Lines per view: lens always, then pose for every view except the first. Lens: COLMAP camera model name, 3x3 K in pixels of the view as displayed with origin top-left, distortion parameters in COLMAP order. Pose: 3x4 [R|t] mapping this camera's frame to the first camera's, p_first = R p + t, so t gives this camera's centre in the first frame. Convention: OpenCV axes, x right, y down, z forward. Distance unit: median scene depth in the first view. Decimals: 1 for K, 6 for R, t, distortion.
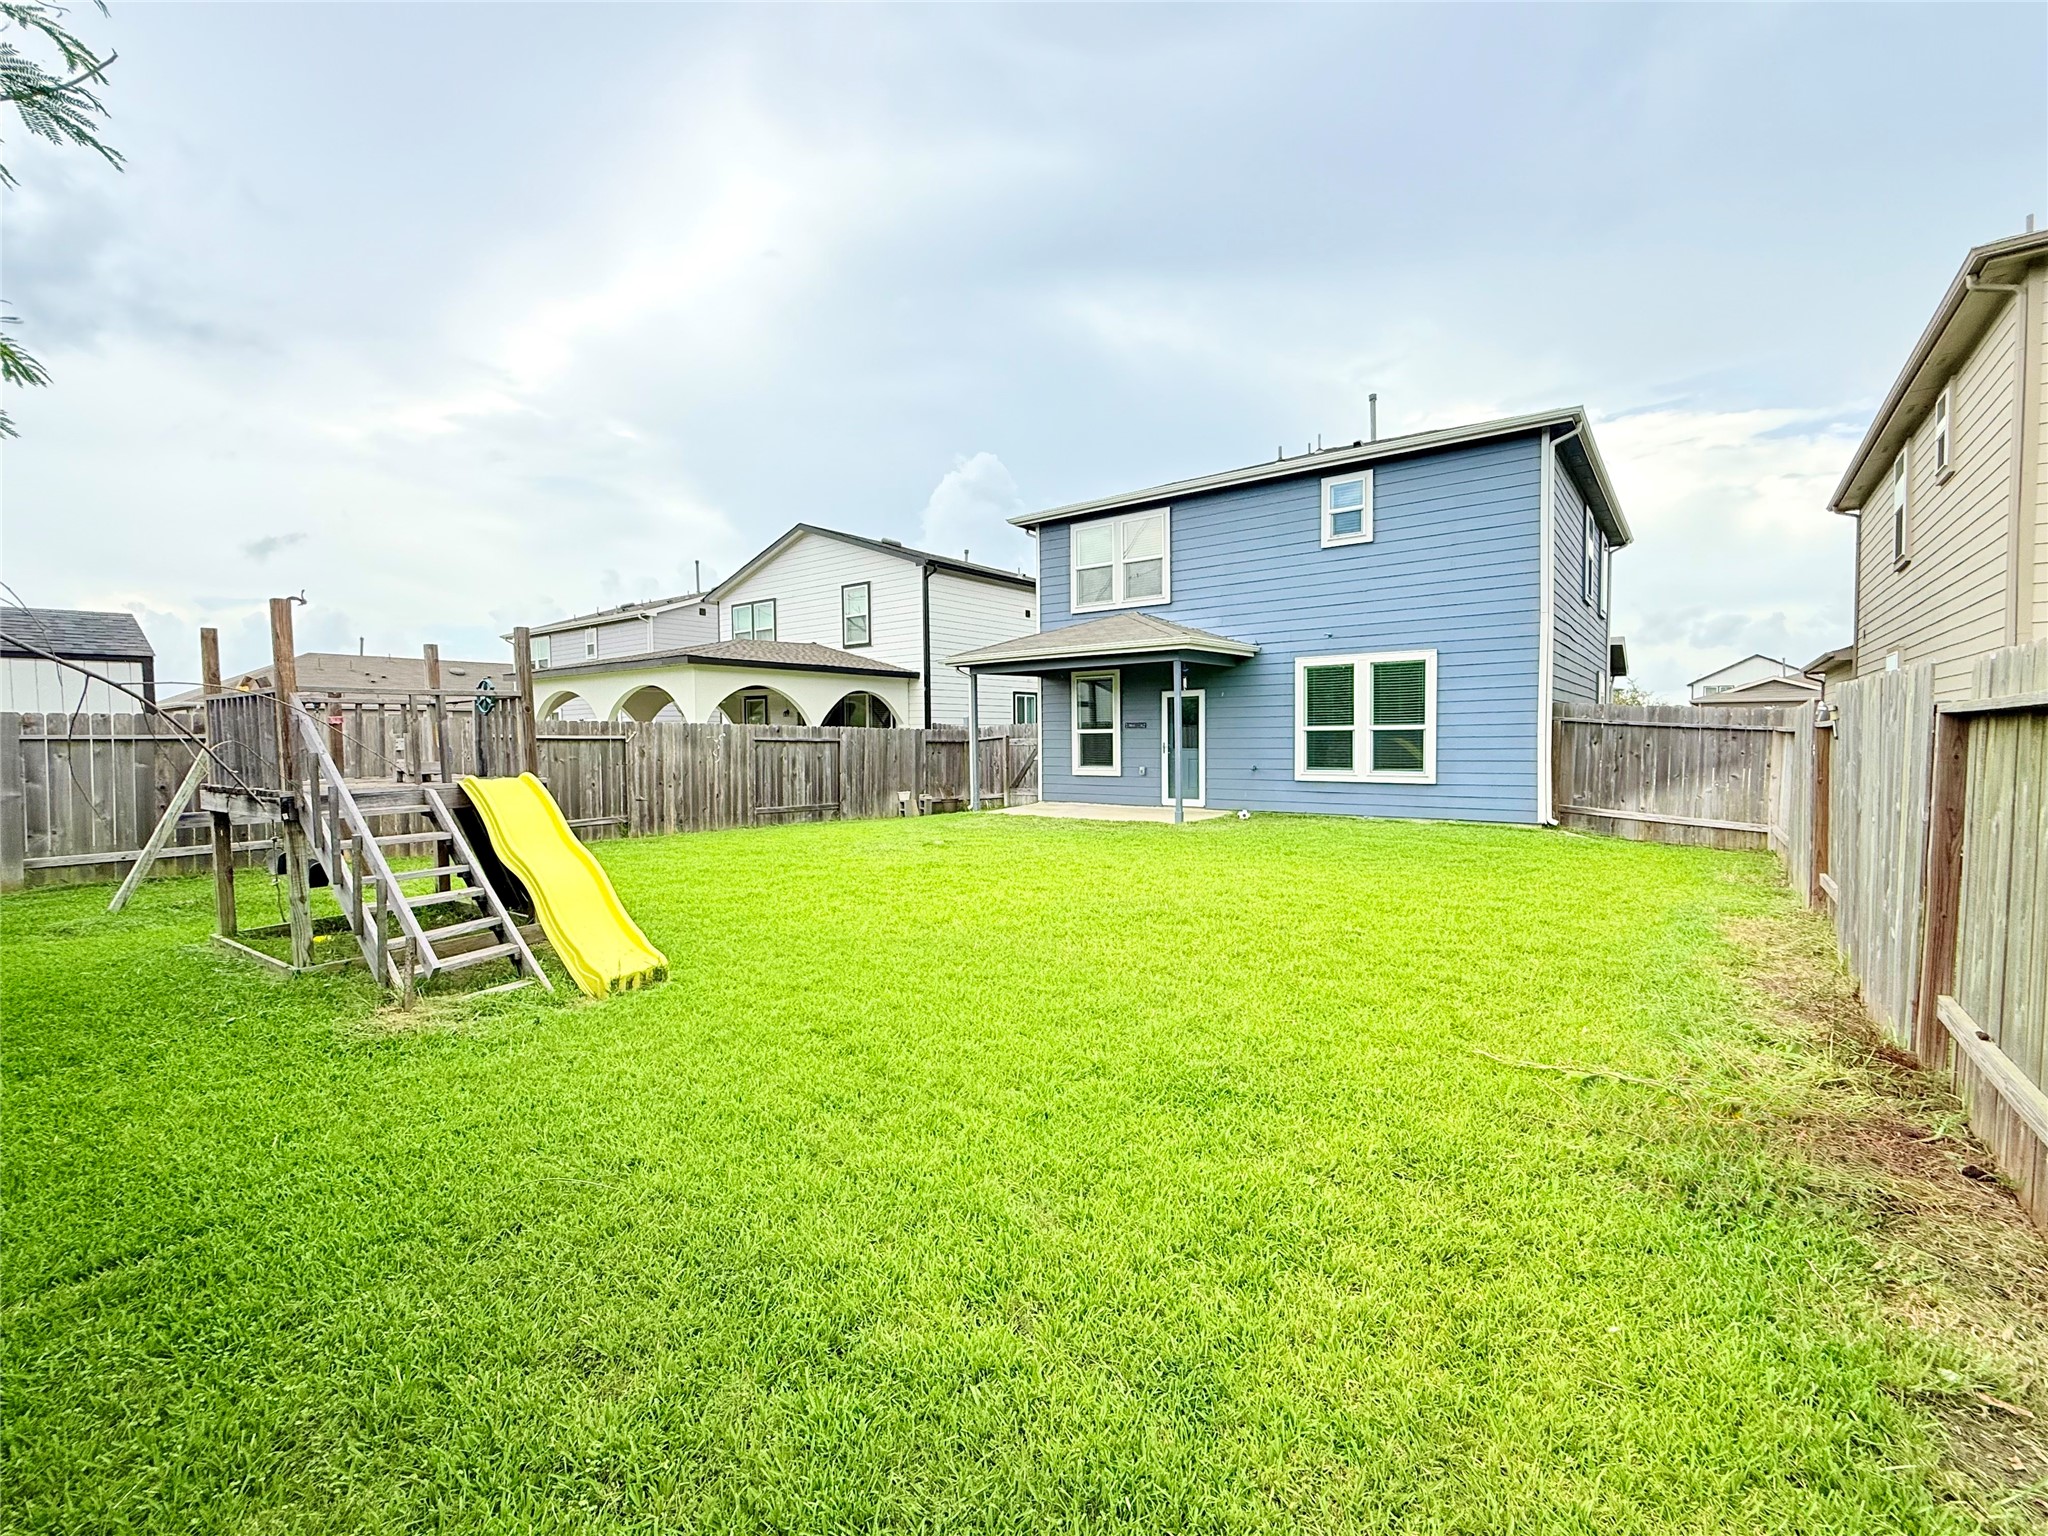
lens RADIAL K [[887.6, 0, 1031.6], [0, 887.6, 774.5], [0, 0, 1]] dist [0.002723, 0.000458]
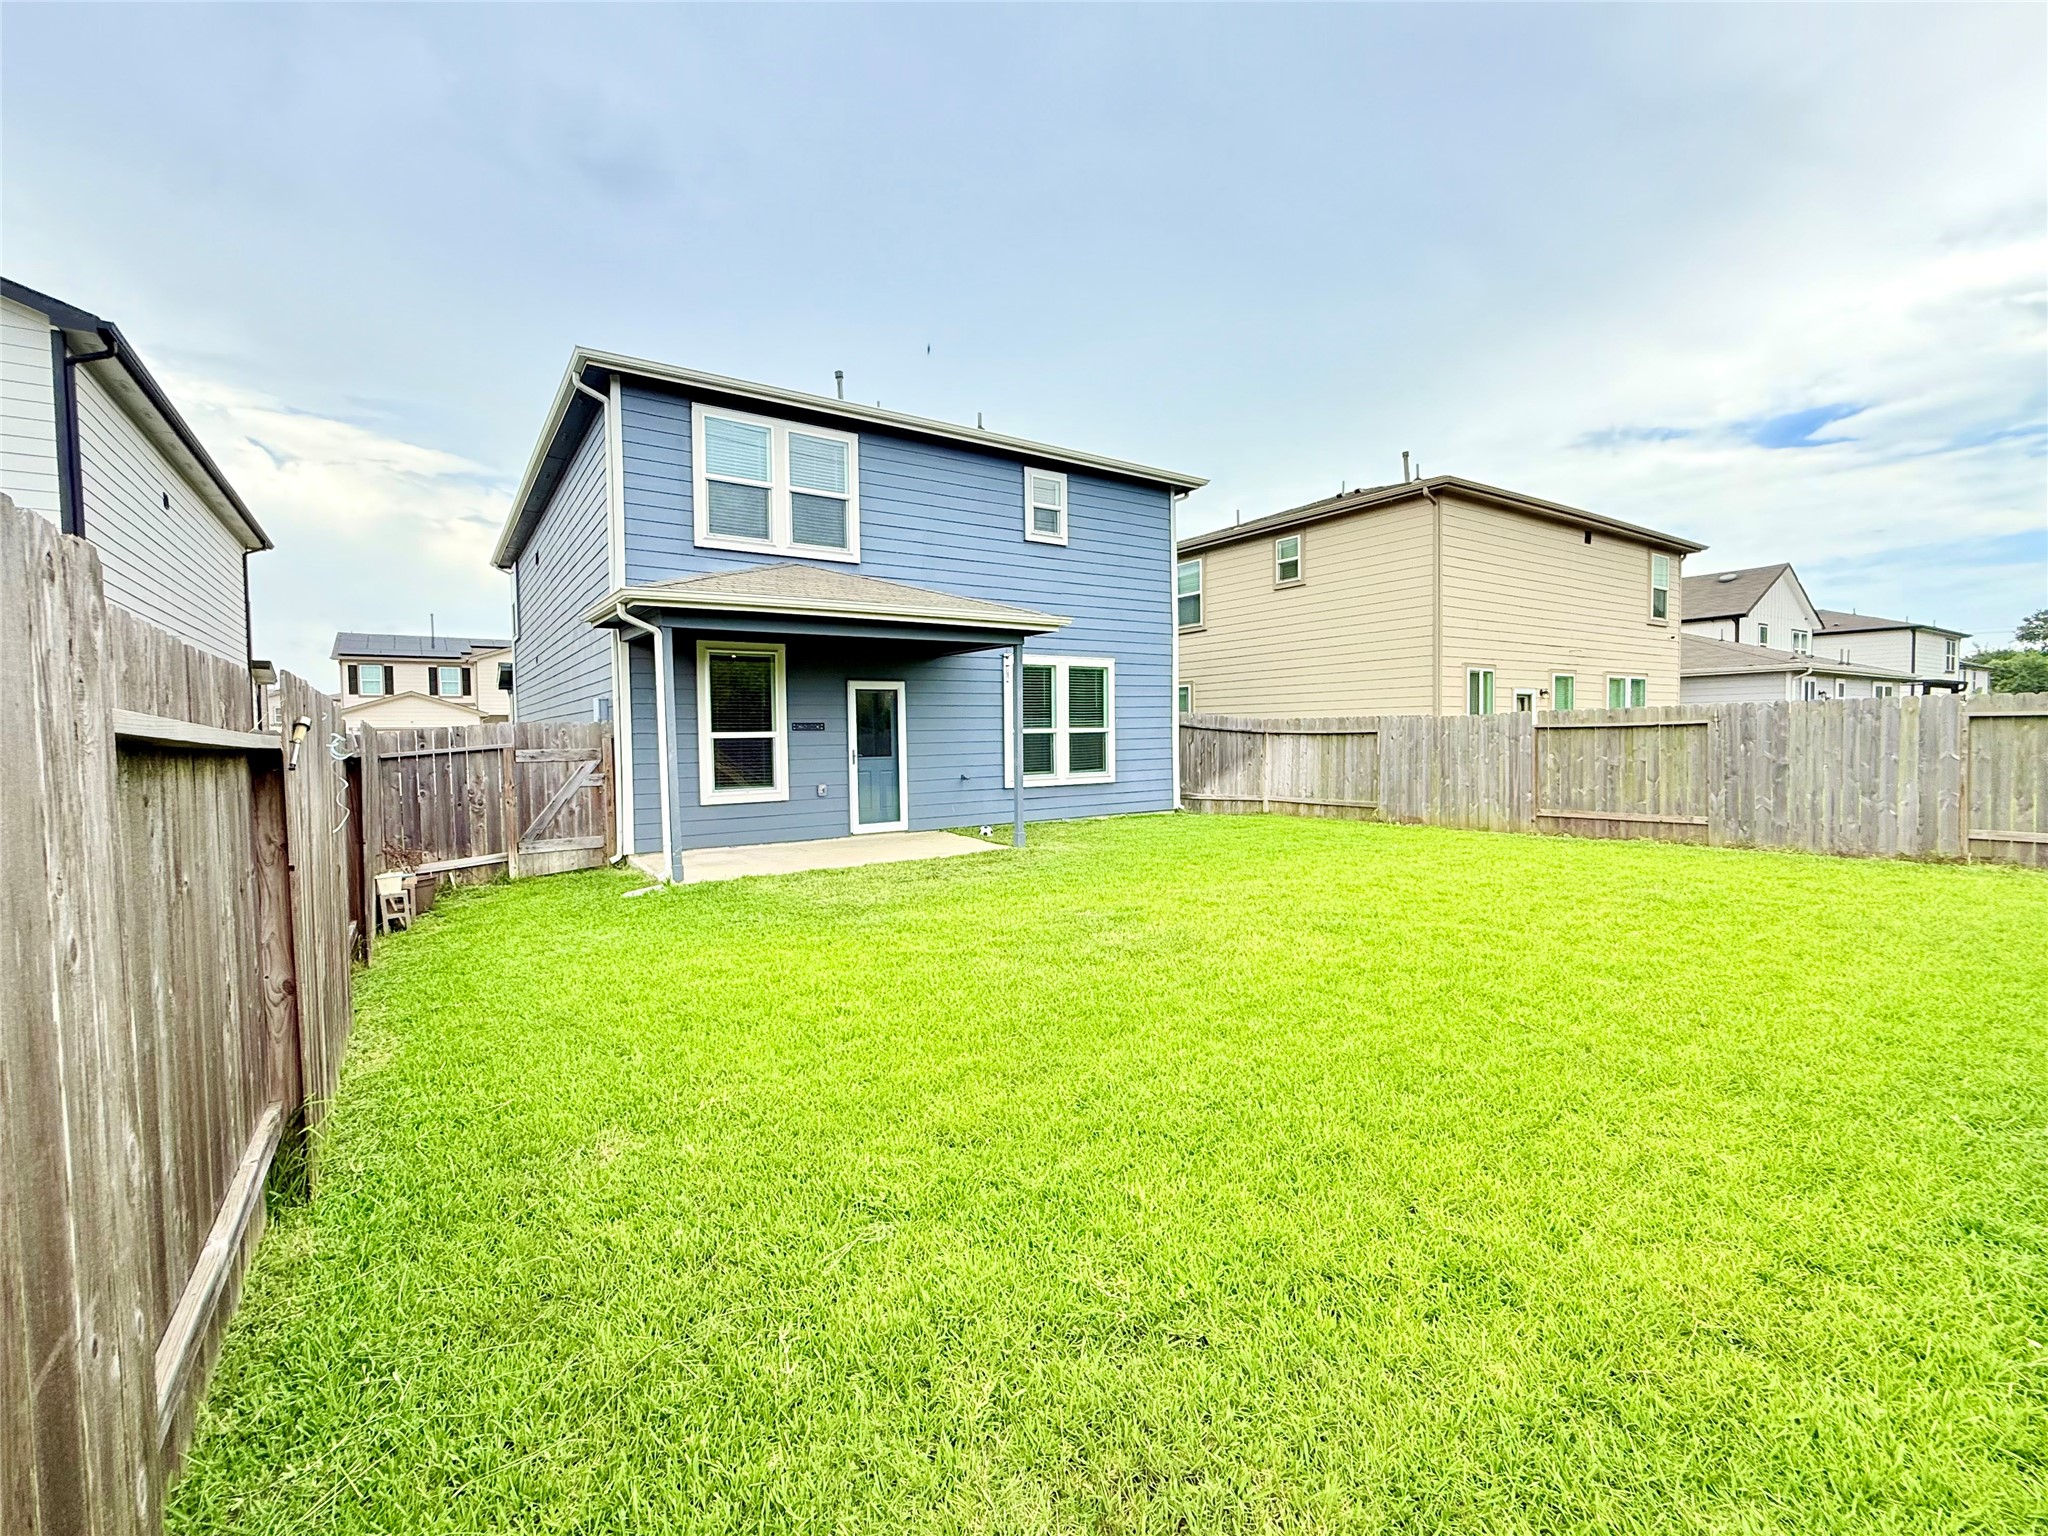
lens RADIAL K [[887.6, 0, 1032.5], [0, 887.6, 770.0], [0, 0, 1]] dist [0.002723, 0.000458]
pose [[0.309243, -0.032470, 0.950428, -0.578718], [0.055525, 0.998328, 0.016040, -0.025666], [-0.949361, 0.047812, 0.310529, 0.714356]]
